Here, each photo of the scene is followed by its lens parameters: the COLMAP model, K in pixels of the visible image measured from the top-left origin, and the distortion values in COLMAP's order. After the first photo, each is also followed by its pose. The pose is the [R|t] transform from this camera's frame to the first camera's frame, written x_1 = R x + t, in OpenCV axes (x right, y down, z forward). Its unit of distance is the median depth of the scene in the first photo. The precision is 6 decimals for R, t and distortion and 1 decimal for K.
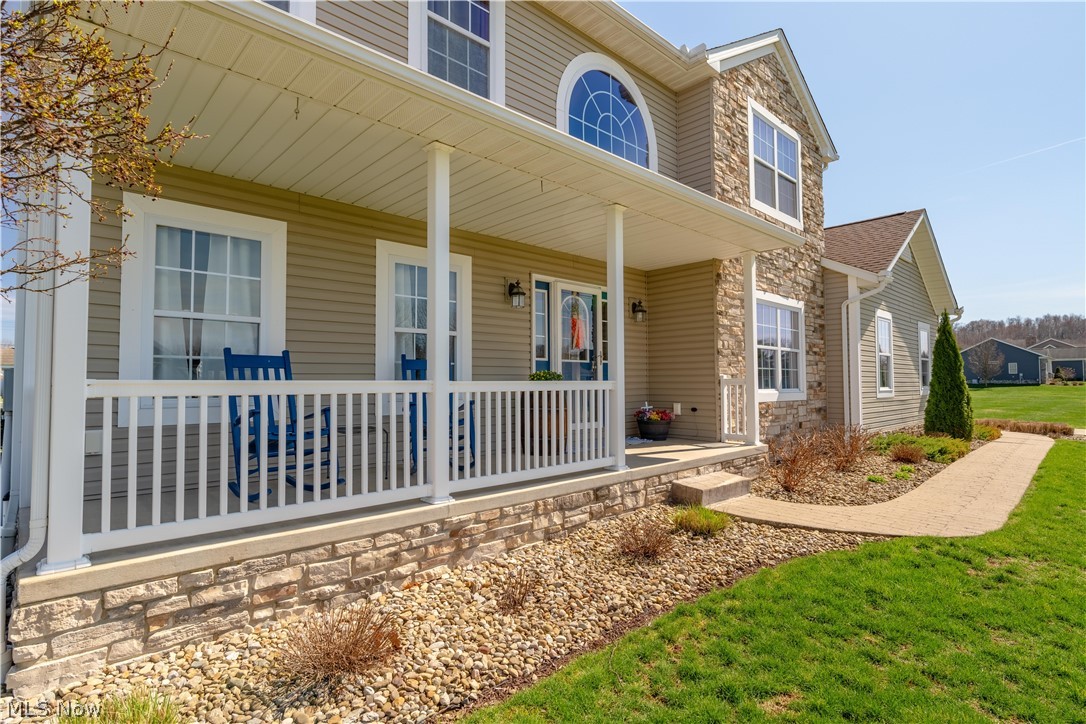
lens RADIAL K [[546.8, 0, 536.6], [0, 546.8, 364.7], [0, 0, 1]] dist [-0.006687, -0.000207]
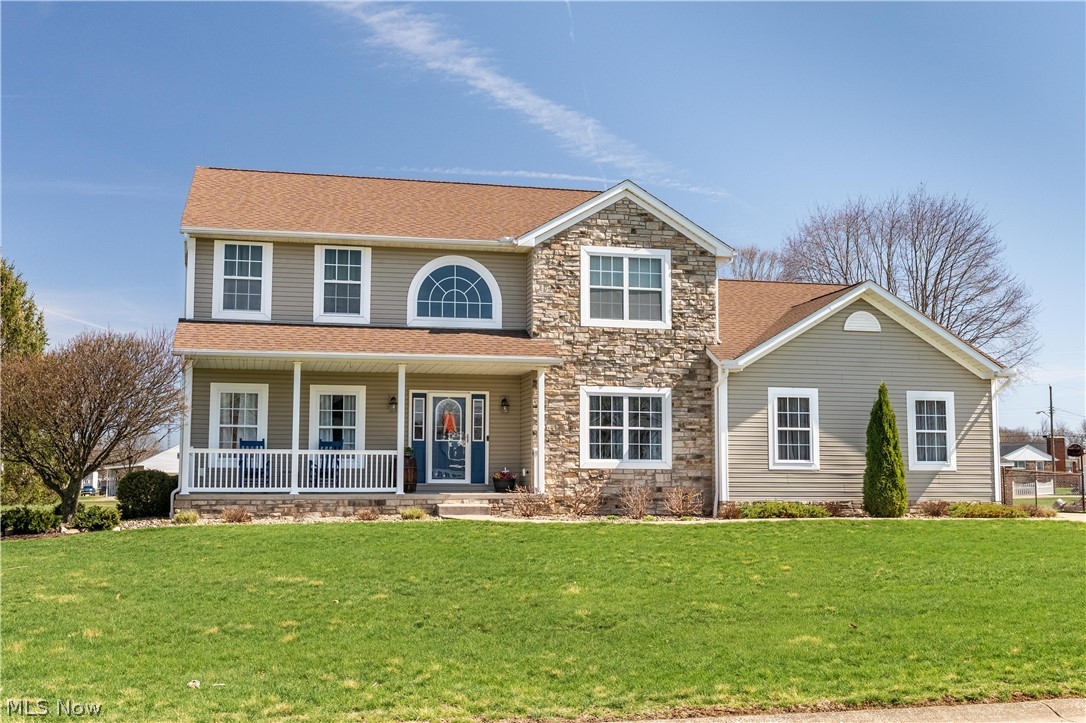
lens RADIAL K [[1127.8, 0, 542.0], [0, 1127.8, 363.9], [0, 0, 1]] dist [-0.064249, 0.000000]
pose [[0.868416, -0.045023, -0.493788, 2.092938], [0.011028, 0.997376, -0.071545, 0.010194], [0.495714, 0.056685, 0.866634, -1.853843]]
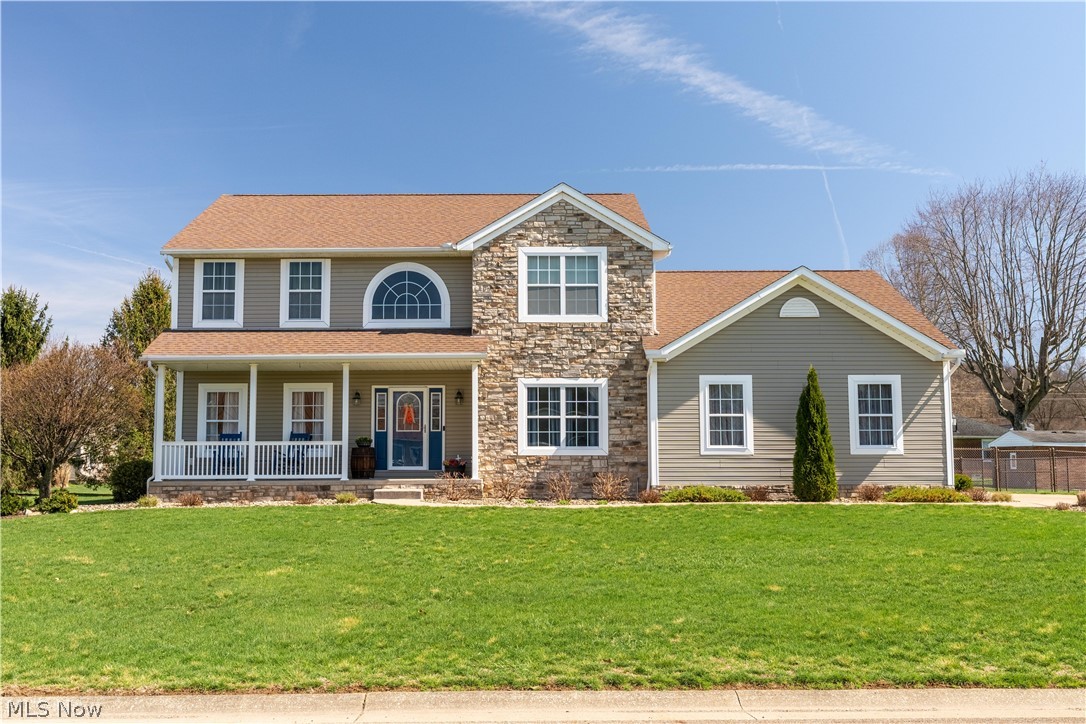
lens RADIAL K [[1098.3, 0, 545.1], [0, 1098.3, 370.4], [0, 0, 1]] dist [-0.015813, 0.000000]
pose [[0.738780, -0.061047, -0.671176, 2.979304], [0.024495, 0.997663, -0.063781, 0.037601], [0.673501, 0.030679, 0.738549, -1.401039]]
